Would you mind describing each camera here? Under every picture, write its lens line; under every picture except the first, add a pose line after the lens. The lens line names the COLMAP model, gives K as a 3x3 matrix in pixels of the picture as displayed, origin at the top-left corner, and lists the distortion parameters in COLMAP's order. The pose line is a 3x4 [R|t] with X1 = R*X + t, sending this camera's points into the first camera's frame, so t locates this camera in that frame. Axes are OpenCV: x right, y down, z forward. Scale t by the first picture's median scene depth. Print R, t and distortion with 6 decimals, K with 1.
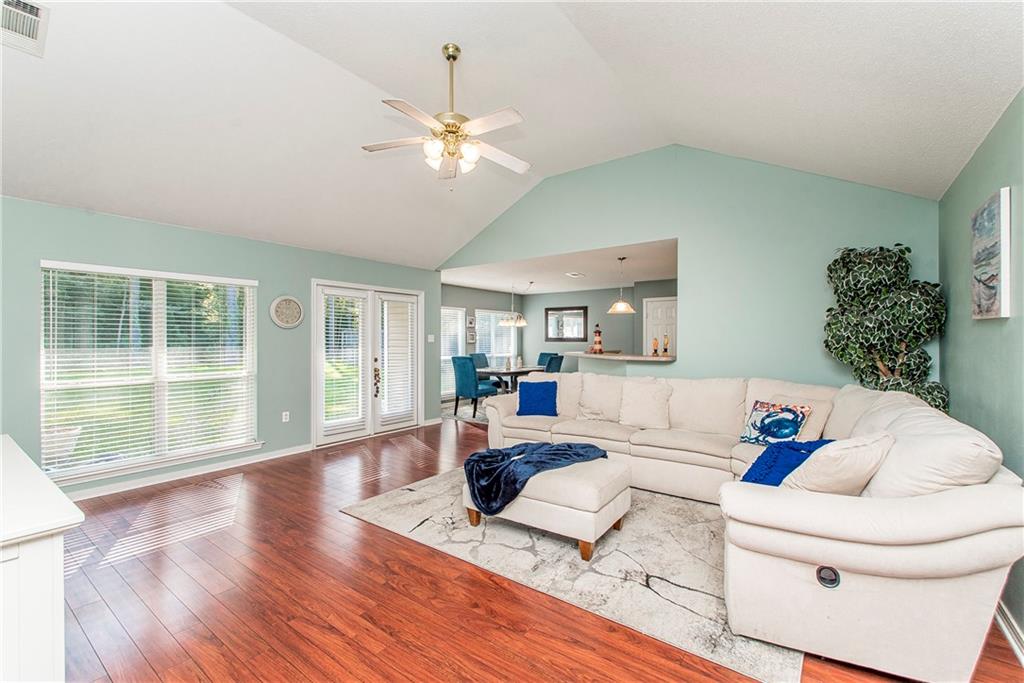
lens RADIAL K [[434.9, 0, 511.7], [0, 434.9, 342.2], [0, 0, 1]] dist [-0.000098, 0.000007]
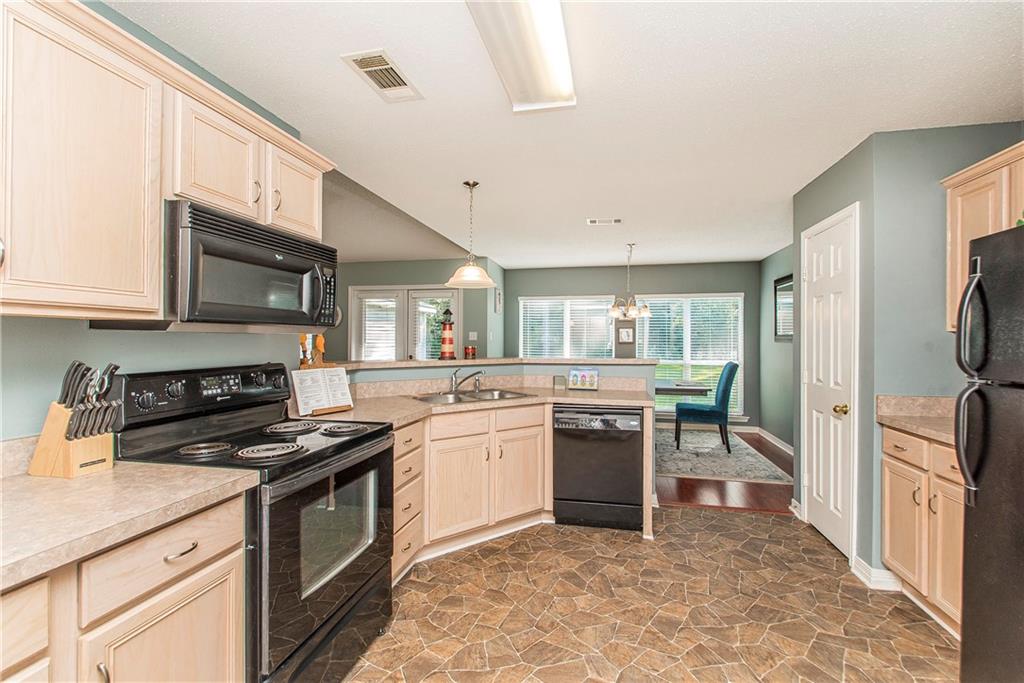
lens RADIAL K [[461.2, 0, 512.0], [0, 461.2, 338.6], [0, 0, 1]] dist [0.000984, 0.000059]
pose [[0.409036, -0.000221, -0.912518, 0.539844], [-0.002879, 0.999995, -0.001533, -0.001128], [0.912514, 0.003254, 0.409033, 0.535709]]
